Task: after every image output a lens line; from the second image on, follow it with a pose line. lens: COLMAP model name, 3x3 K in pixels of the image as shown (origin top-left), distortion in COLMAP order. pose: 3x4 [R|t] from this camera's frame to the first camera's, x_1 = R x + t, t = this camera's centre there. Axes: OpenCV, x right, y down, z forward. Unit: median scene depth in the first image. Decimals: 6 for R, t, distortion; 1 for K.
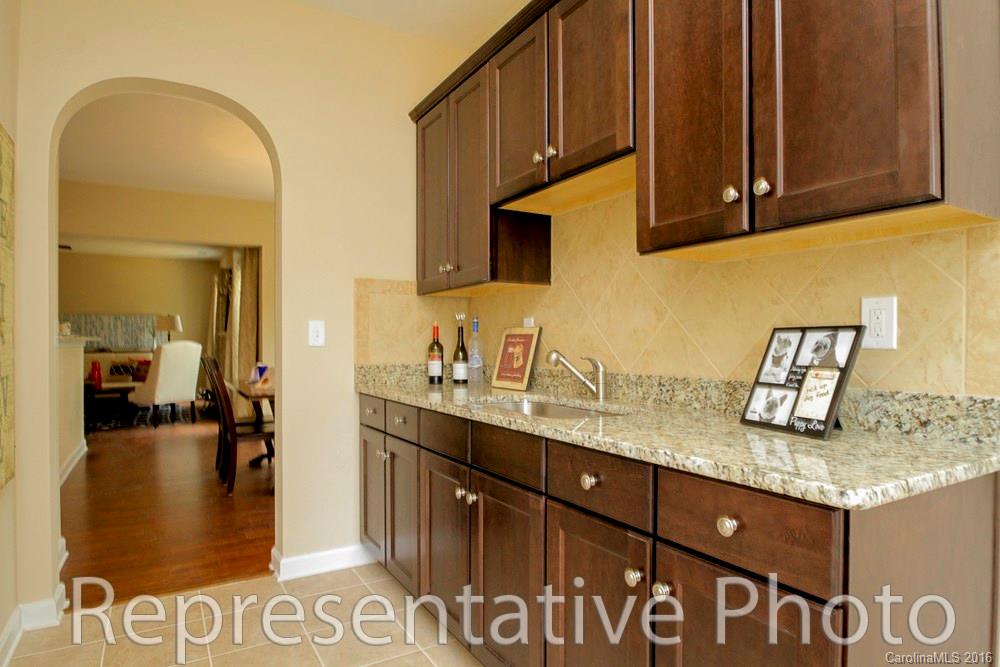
lens RADIAL K [[573.2, 0, 500.0], [0, 573.2, 333.5], [0, 0, 1]] dist [-0.000967, -0.000160]
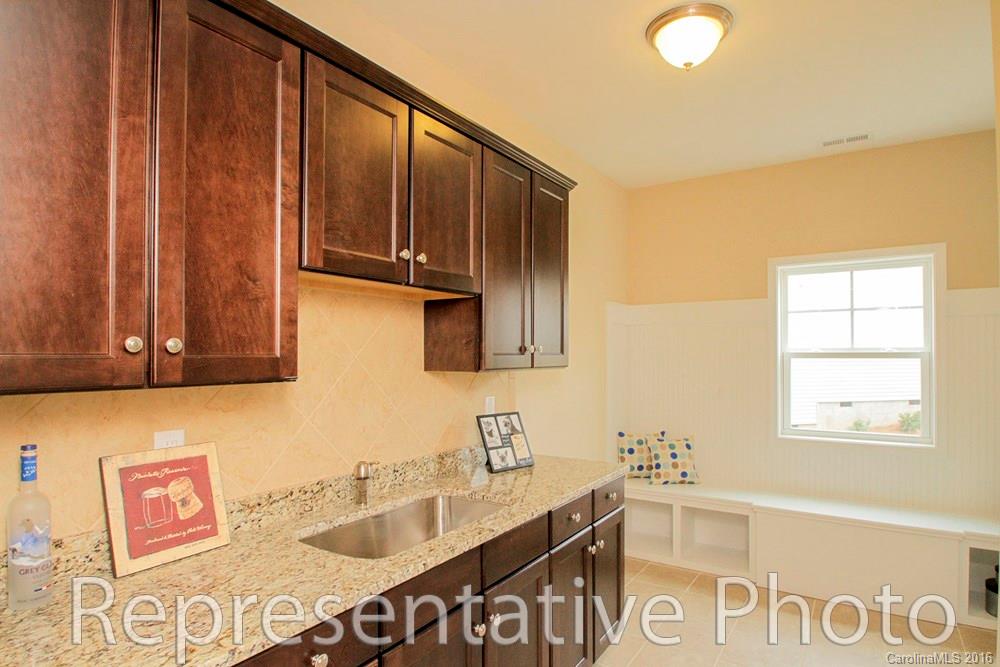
lens RADIAL K [[565.7, 0, 501.6], [0, 565.7, 349.1], [0, 0, 1]] dist [-0.026332, -0.000078]
pose [[-0.441819, 0.007346, 0.897074, -0.915857], [-0.010914, 0.999848, -0.013562, -0.158634], [-0.897038, -0.015782, -0.441672, 1.409316]]
